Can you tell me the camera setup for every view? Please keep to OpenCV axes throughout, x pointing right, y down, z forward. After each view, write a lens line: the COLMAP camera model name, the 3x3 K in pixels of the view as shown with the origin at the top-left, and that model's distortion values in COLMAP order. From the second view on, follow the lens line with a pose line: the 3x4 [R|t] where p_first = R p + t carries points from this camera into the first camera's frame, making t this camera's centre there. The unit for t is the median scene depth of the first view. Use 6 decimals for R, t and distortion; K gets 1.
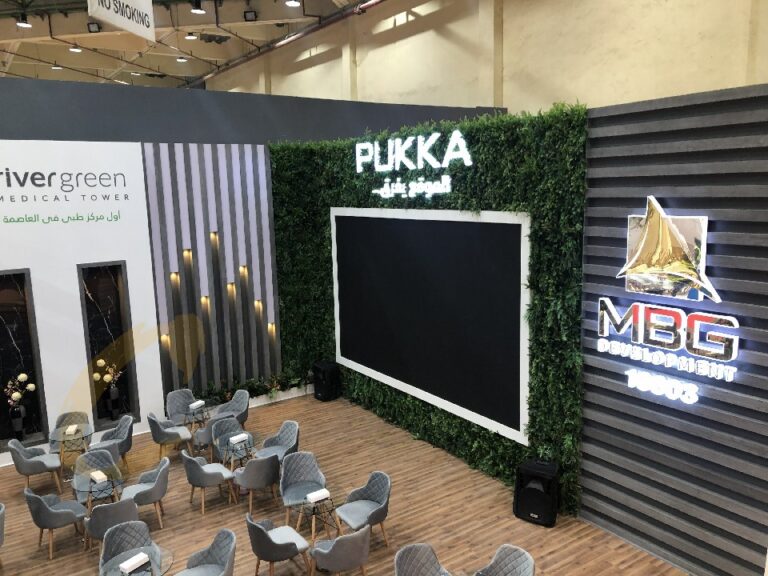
lens RADIAL K [[626.9, 0, 385.7], [0, 626.9, 289.9], [0, 0, 1]] dist [0.027880, -0.012331]
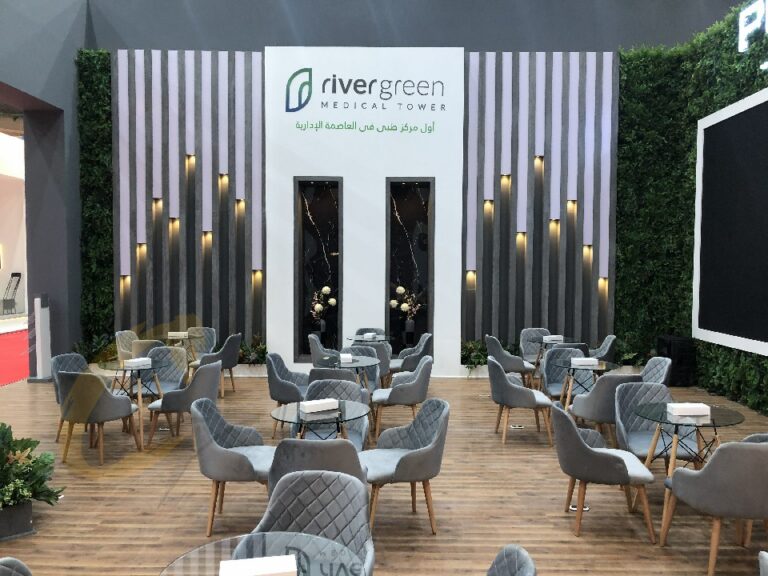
lens RADIAL K [[625.3, 0, 388.5], [0, 625.3, 288.5], [0, 0, 1]] dist [0.039022, -0.034761]
pose [[0.822796, 0.051569, -0.565993, 0.051476], [-0.120057, 0.989173, -0.084403, 0.204536], [0.555512, 0.137398, 0.820078, 0.259489]]
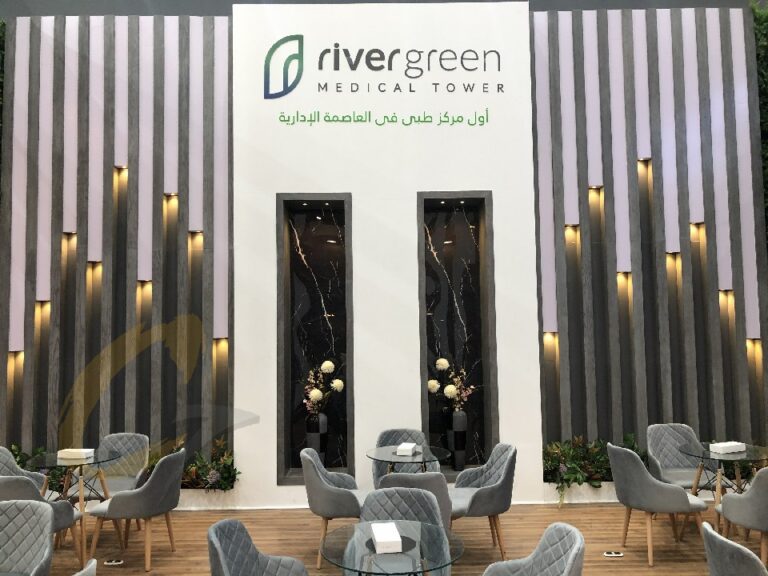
lens RADIAL K [[635.4, 0, 385.6], [0, 635.4, 287.3], [0, 0, 1]] dist [0.030737, -0.015161]
pose [[0.827947, -0.021244, -0.560404, -0.169352], [-0.098628, 0.978192, -0.182794, 0.169582], [0.552066, 0.206615, 0.807796, 0.501680]]
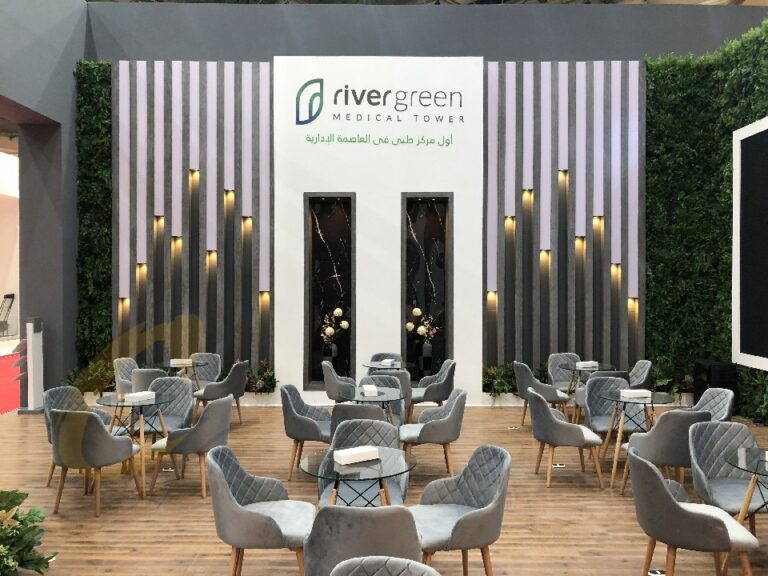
lens RADIAL K [[627.1, 0, 384.6], [0, 627.1, 284.7], [0, 0, 1]] dist [0.045156, -0.047674]
pose [[0.823412, 0.028778, -0.566714, -0.004057], [-0.116226, 0.986093, -0.118796, 0.197549], [0.555414, 0.163685, 0.815305, 0.287896]]
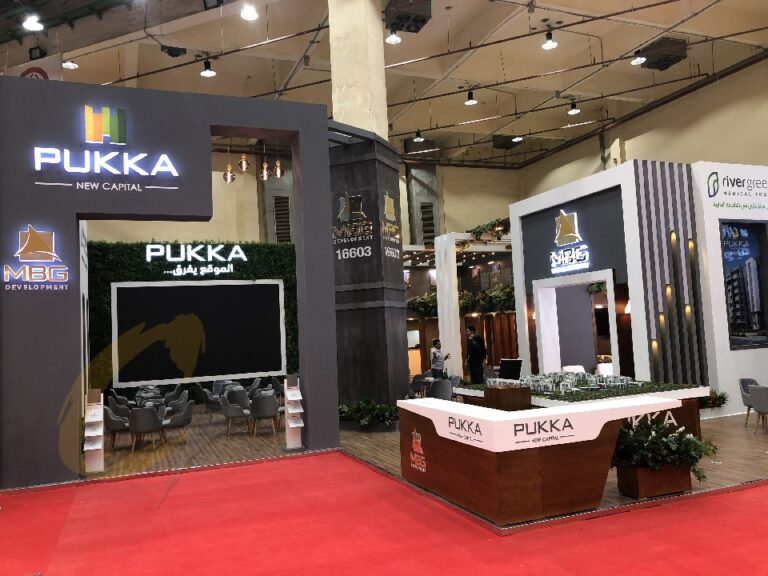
lens RADIAL K [[626.9, 0, 385.7], [0, 626.9, 289.9], [0, 0, 1]] dist [0.027880, -0.012331]
pose [[0.206252, 0.078194, 0.975370, -1.748077], [0.208108, 0.970491, -0.121810, 0.256724], [-0.956113, 0.228106, 0.183892, 0.096967]]
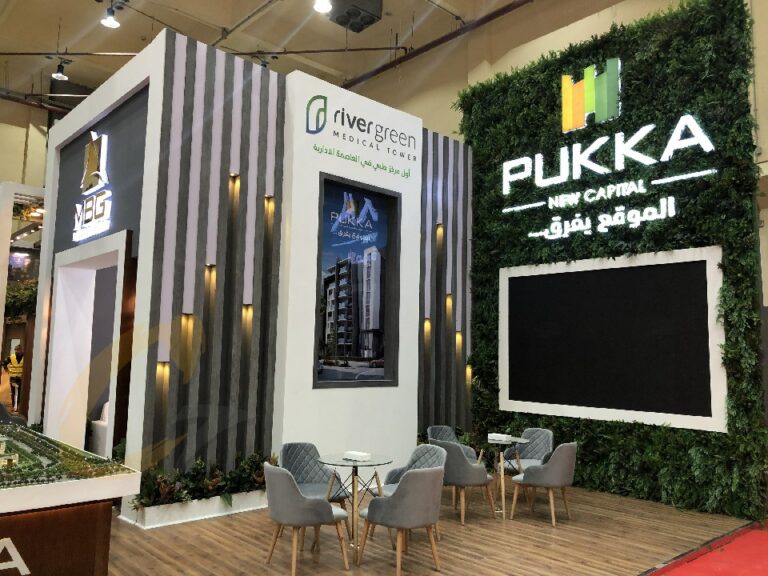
lens RADIAL K [[625.3, 0, 388.5], [0, 625.3, 288.5], [0, 0, 1]] dist [0.039022, -0.034761]
pose [[-0.146827, 0.124487, 0.981297, -1.138068], [0.150582, 0.983300, -0.102210, 0.334462], [-0.977633, 0.132758, -0.163121, -0.276582]]
